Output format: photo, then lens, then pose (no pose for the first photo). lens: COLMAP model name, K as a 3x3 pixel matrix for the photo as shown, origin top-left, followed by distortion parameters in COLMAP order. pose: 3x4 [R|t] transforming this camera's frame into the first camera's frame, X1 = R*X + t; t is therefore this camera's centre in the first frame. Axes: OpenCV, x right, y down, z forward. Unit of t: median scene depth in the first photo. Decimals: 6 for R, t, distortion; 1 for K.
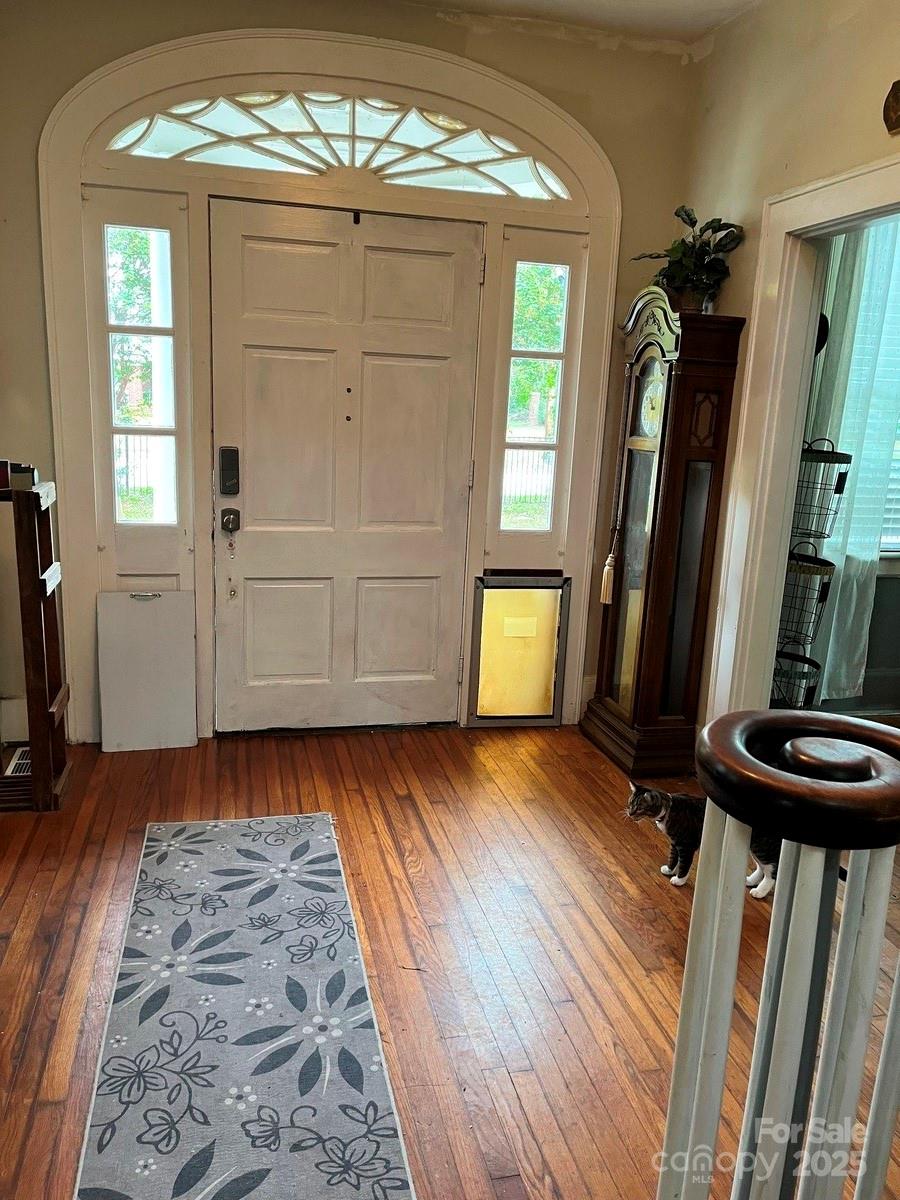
lens RADIAL K [[898.8, 0, 455.5], [0, 898.8, 592.6], [0, 0, 1]] dist [0.062376, -0.088795]
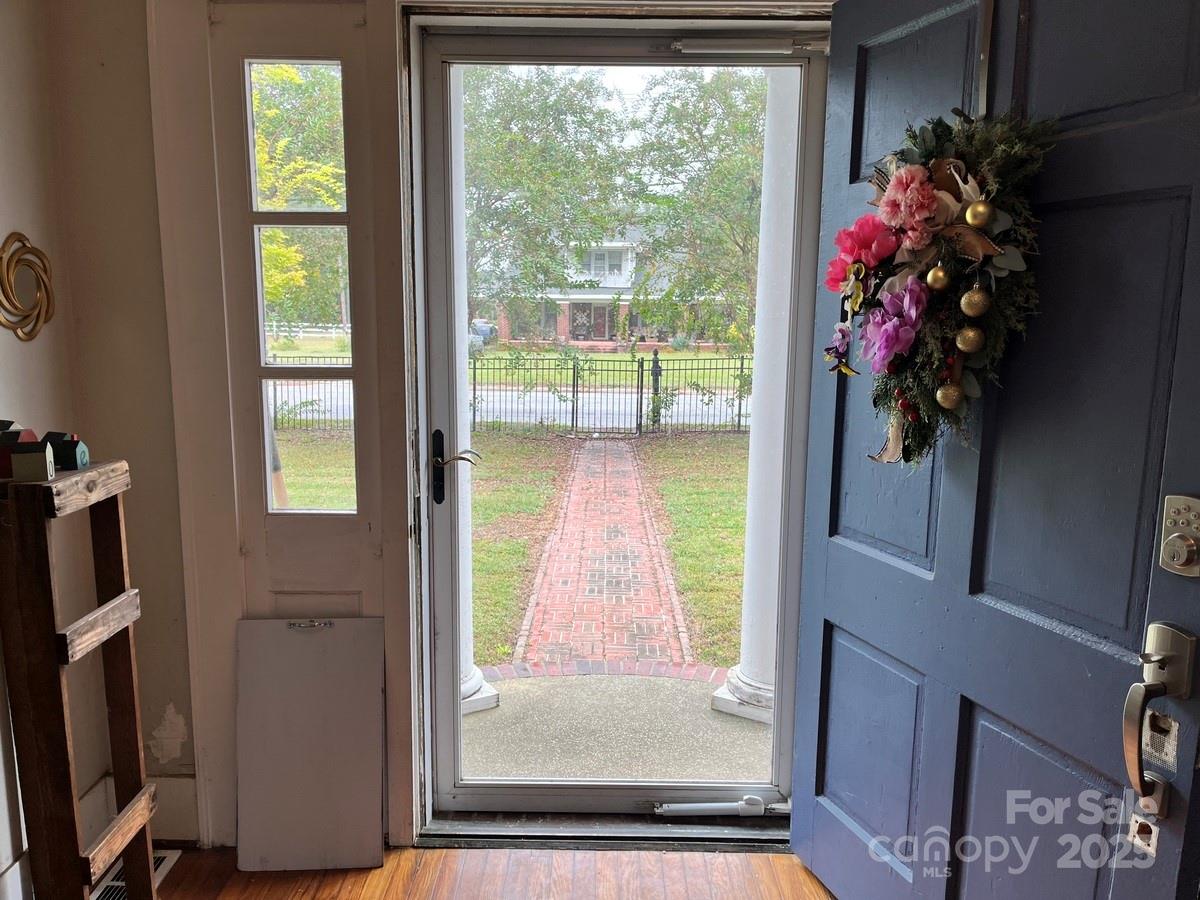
lens RADIAL K [[898.8, 0, 600.0], [0, 898.8, 450.0], [0, 0, 1]] dist [0.062376, -0.088795]
pose [[0.971524, -0.001696, -0.236935, 0.012706], [-0.017027, 0.996889, -0.076954, -0.082834], [0.236329, 0.078797, 0.968473, 0.456158]]
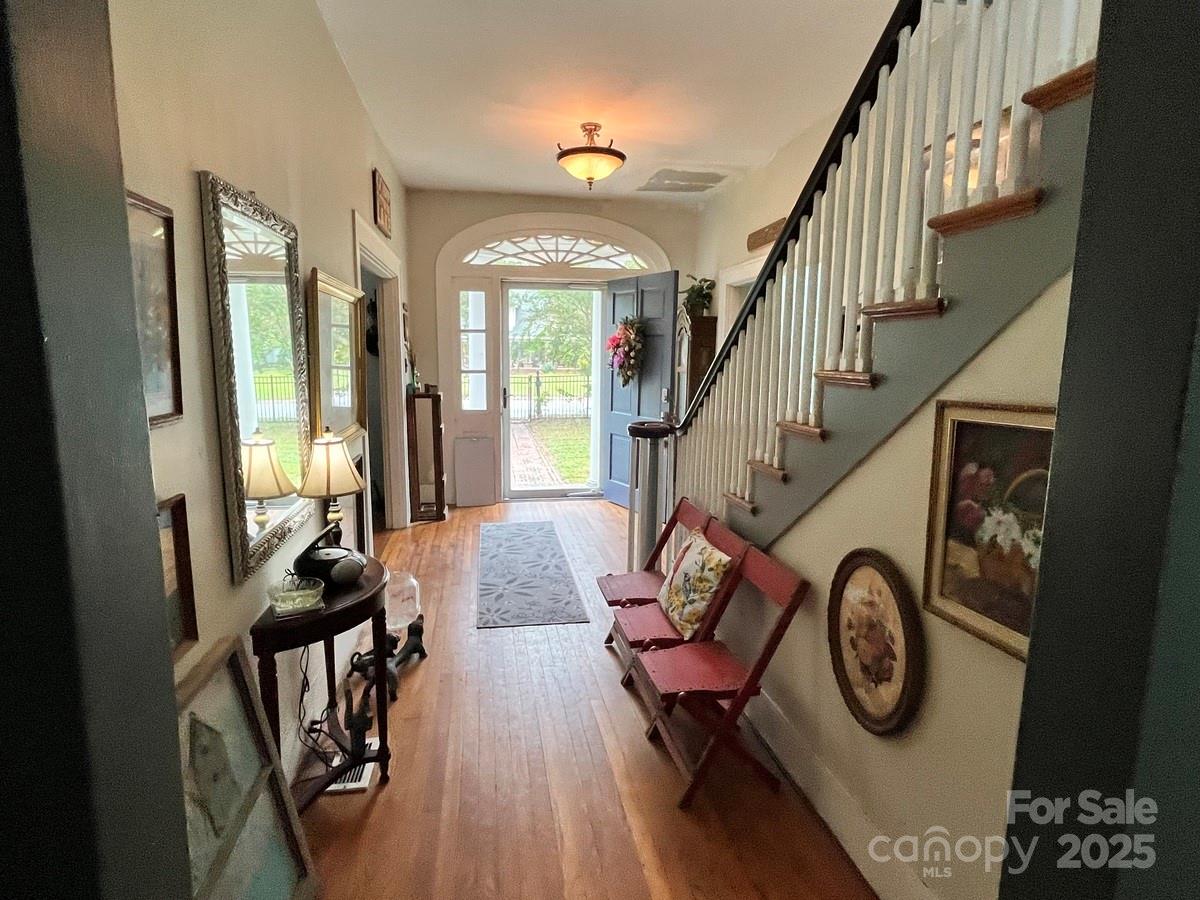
lens RADIAL K [[652.6, 0, 594.3], [0, 652.6, 451.2], [0, 0, 1]] dist [-0.001933, -0.002209]
pose [[0.996864, -0.025766, -0.074828, 0.109011], [0.020555, 0.997364, -0.069593, 0.170951], [0.076424, 0.067837, 0.994765, -0.734833]]
